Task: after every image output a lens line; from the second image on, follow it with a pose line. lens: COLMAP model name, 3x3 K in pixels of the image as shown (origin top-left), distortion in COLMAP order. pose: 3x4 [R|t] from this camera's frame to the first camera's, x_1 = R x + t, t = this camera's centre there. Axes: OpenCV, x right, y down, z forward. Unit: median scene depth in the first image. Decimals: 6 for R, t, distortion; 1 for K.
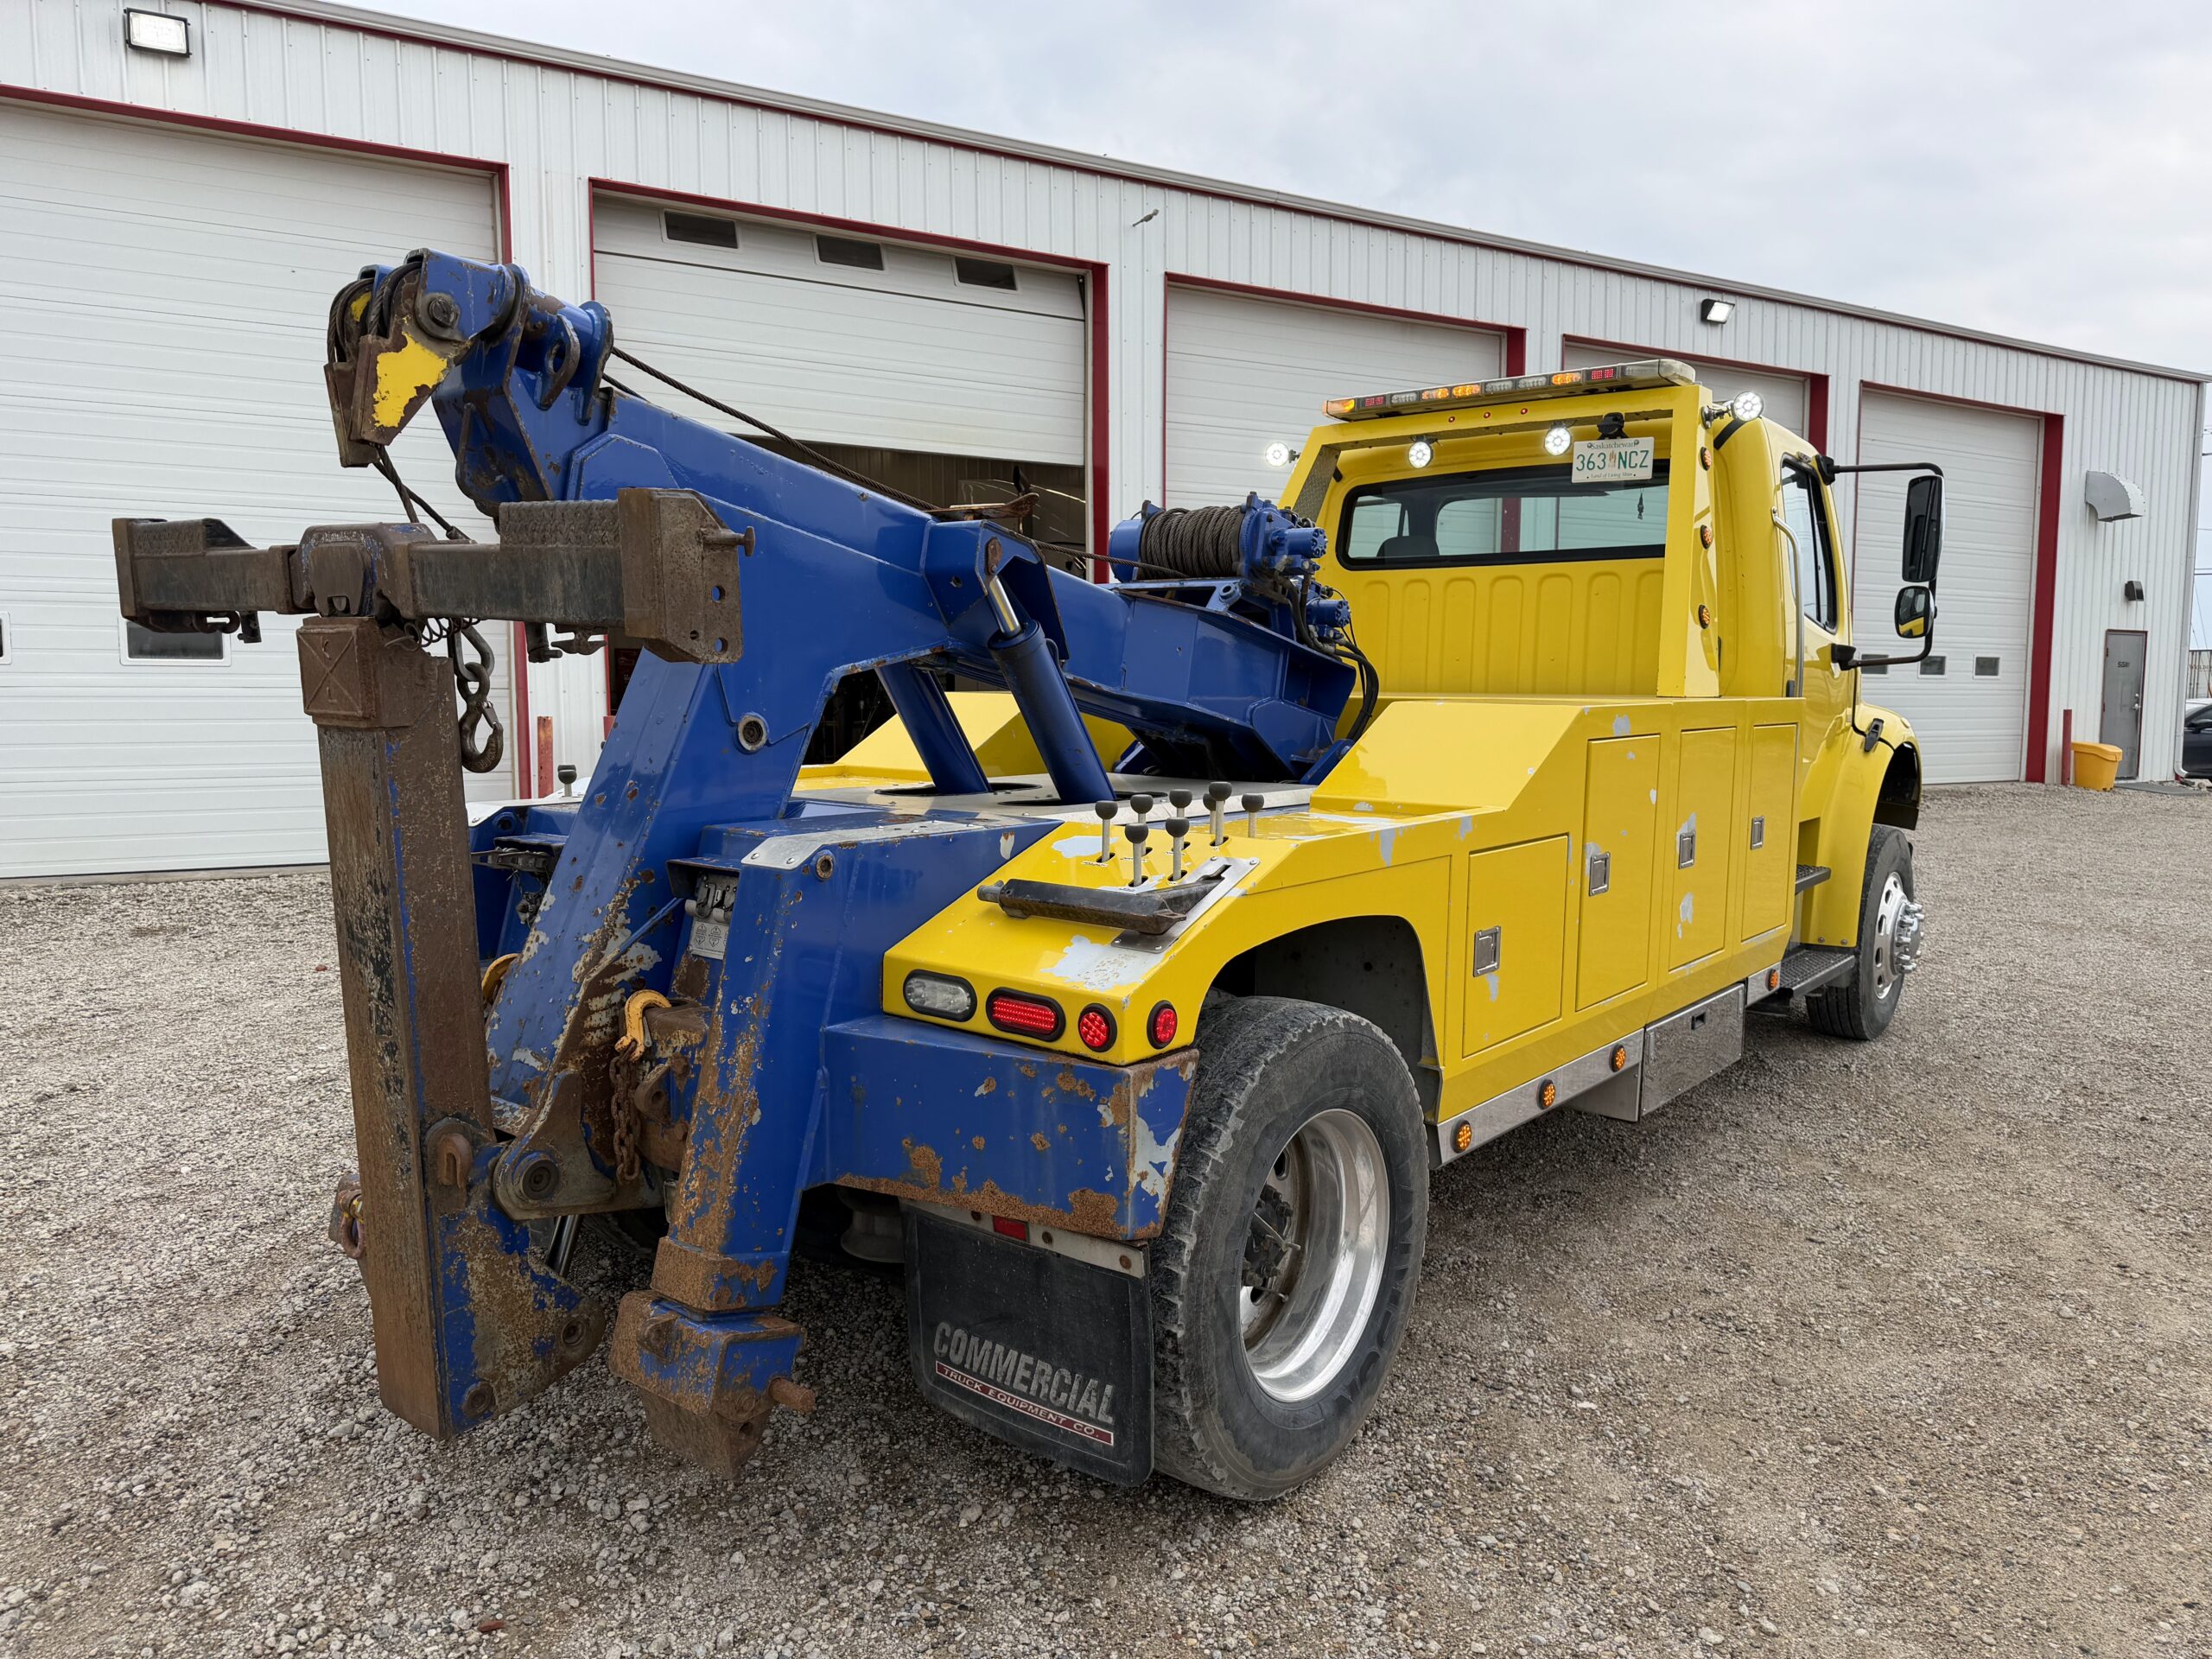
lens RADIAL K [[1552.0, 0, 1142.0], [0, 1552.0, 851.5], [0, 0, 1]] dist [0.040326, -0.052067]
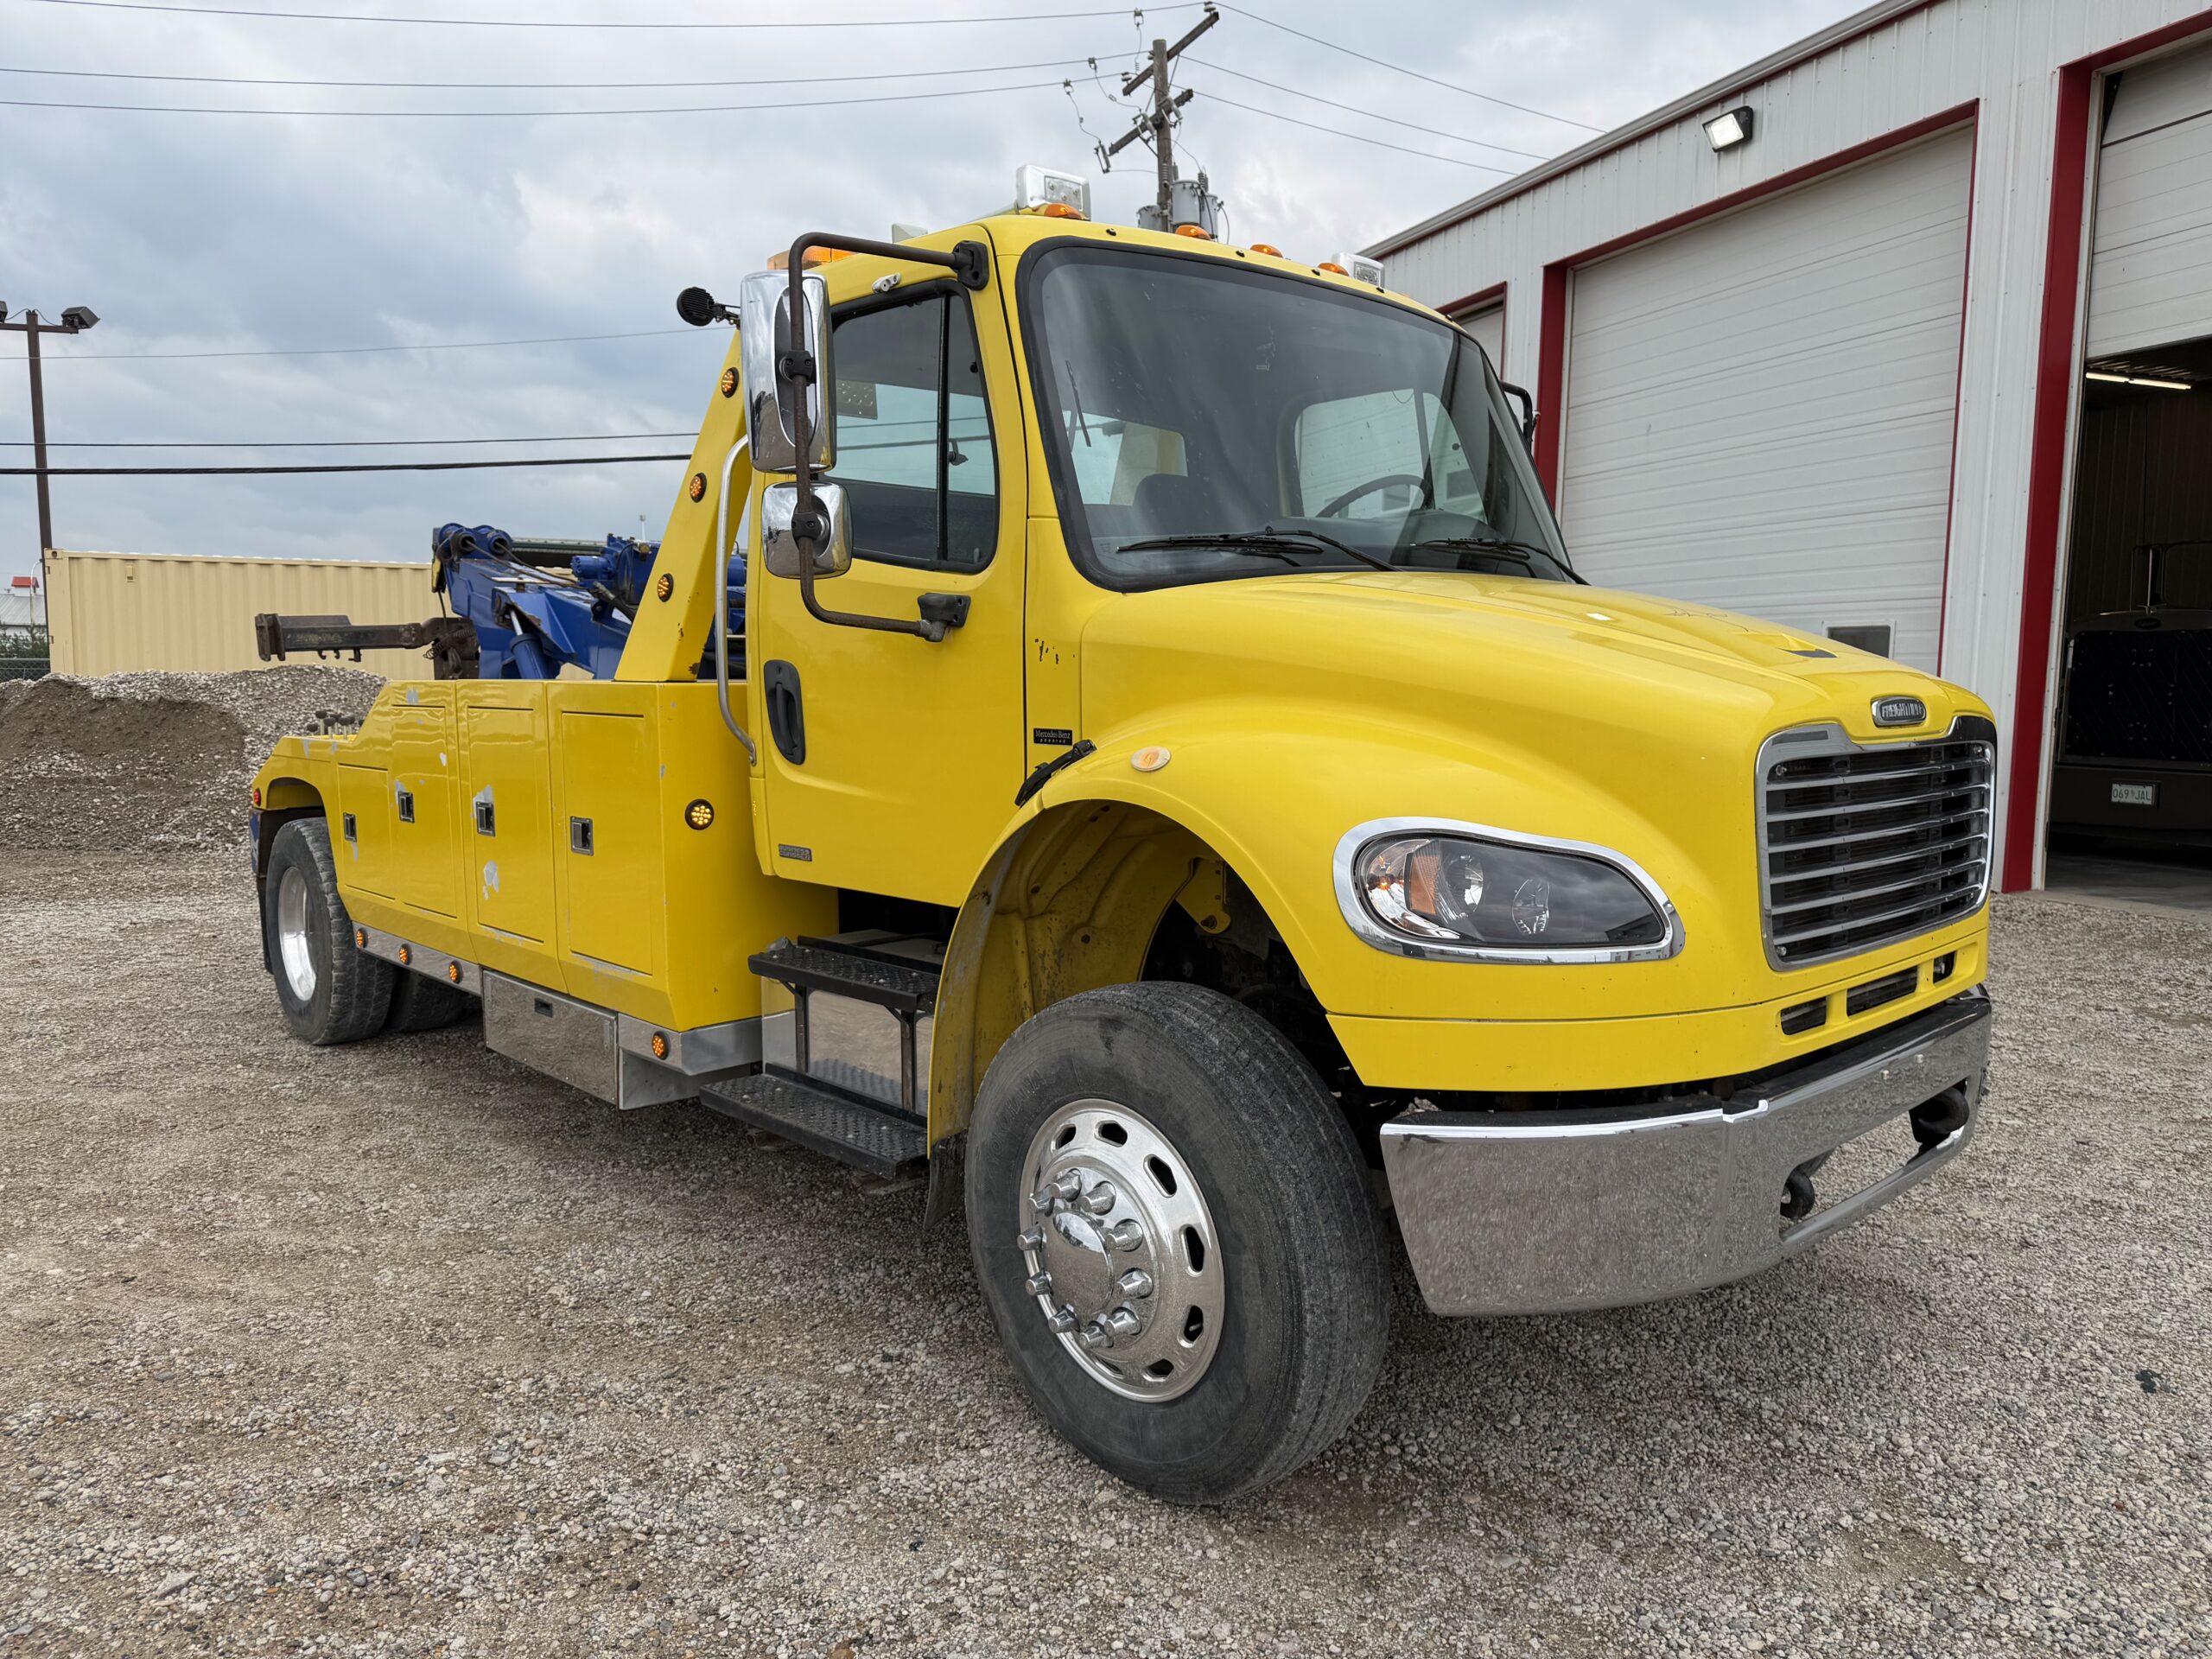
lens RADIAL K [[1552.0, 0, 1073.9], [0, 1552.0, 839.3], [0, 0, 1]] dist [0.040326, -0.052067]
pose [[-0.157359, 0.093669, -0.983089, 1.419557], [-0.112026, 0.987372, 0.112008, -0.161153], [0.981167, 0.127757, -0.144878, 1.640273]]
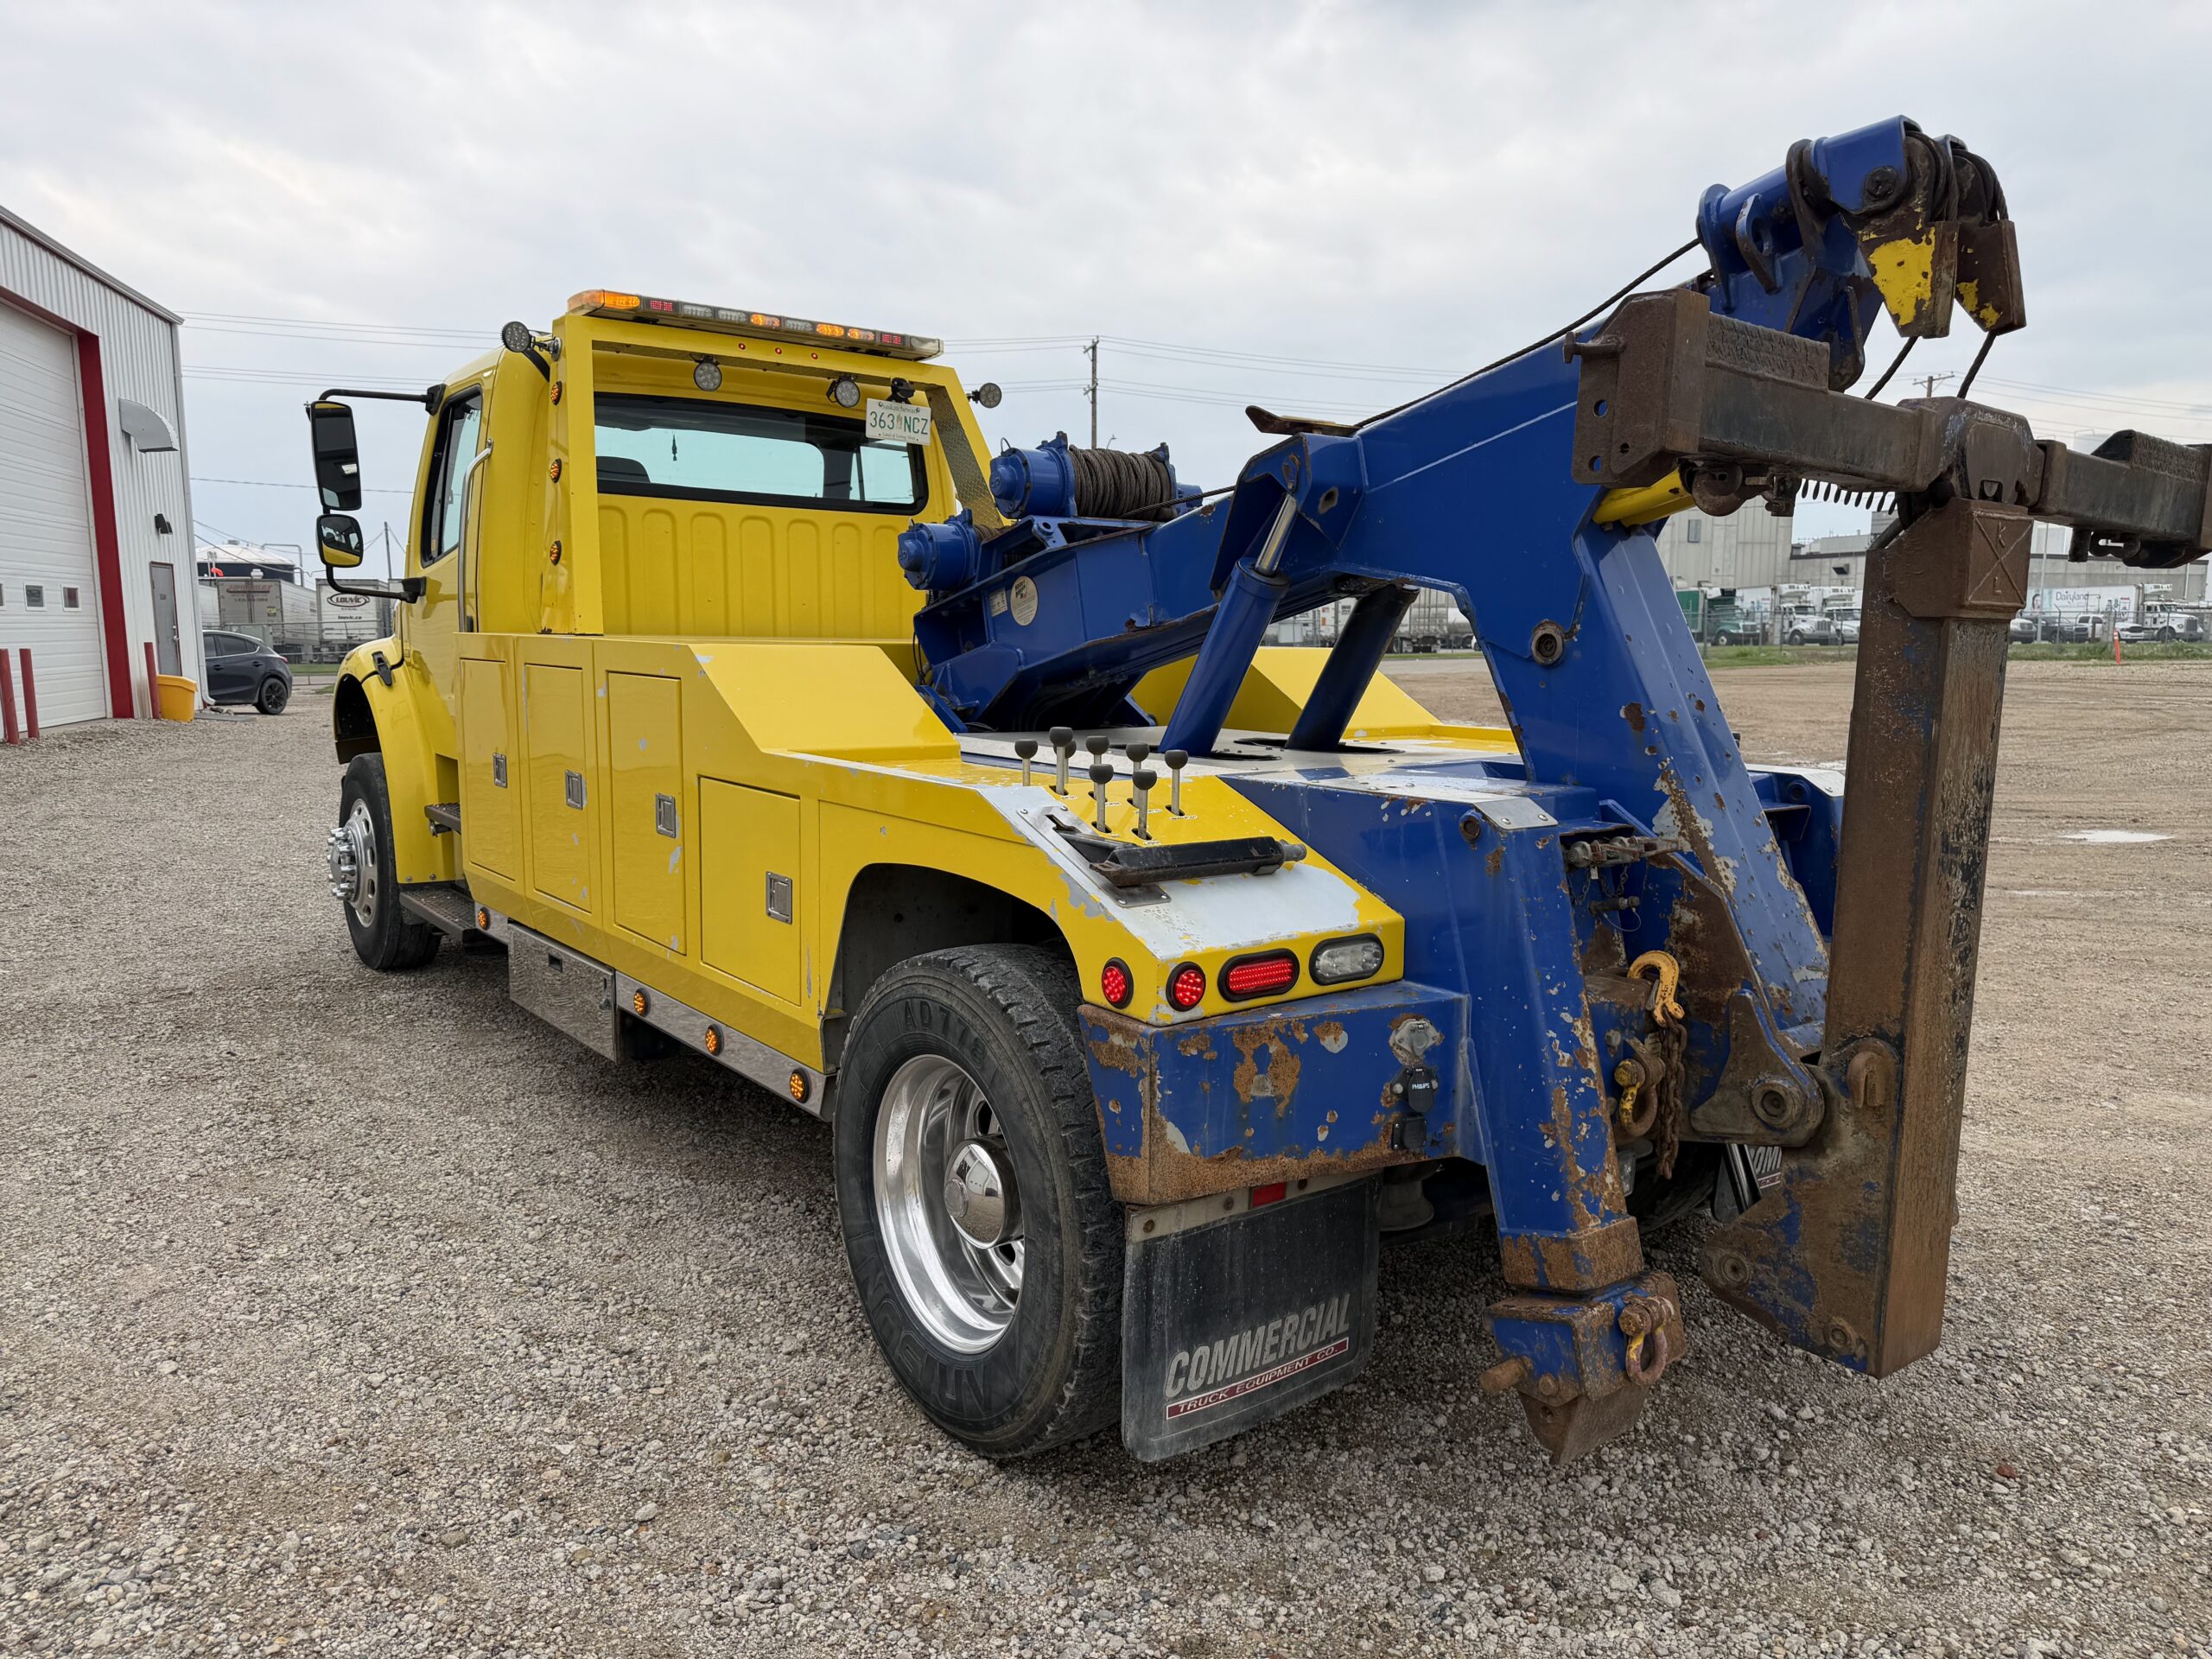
lens RADIAL K [[1552.0, 0, 1074.1], [0, 1552.0, 847.3], [0, 0, 1]] dist [0.040326, -0.052067]
pose [[0.266606, -0.137044, 0.954013, -1.022511], [0.095593, 0.988719, 0.115315, -0.097782], [-0.959053, 0.060453, 0.276698, 0.825887]]
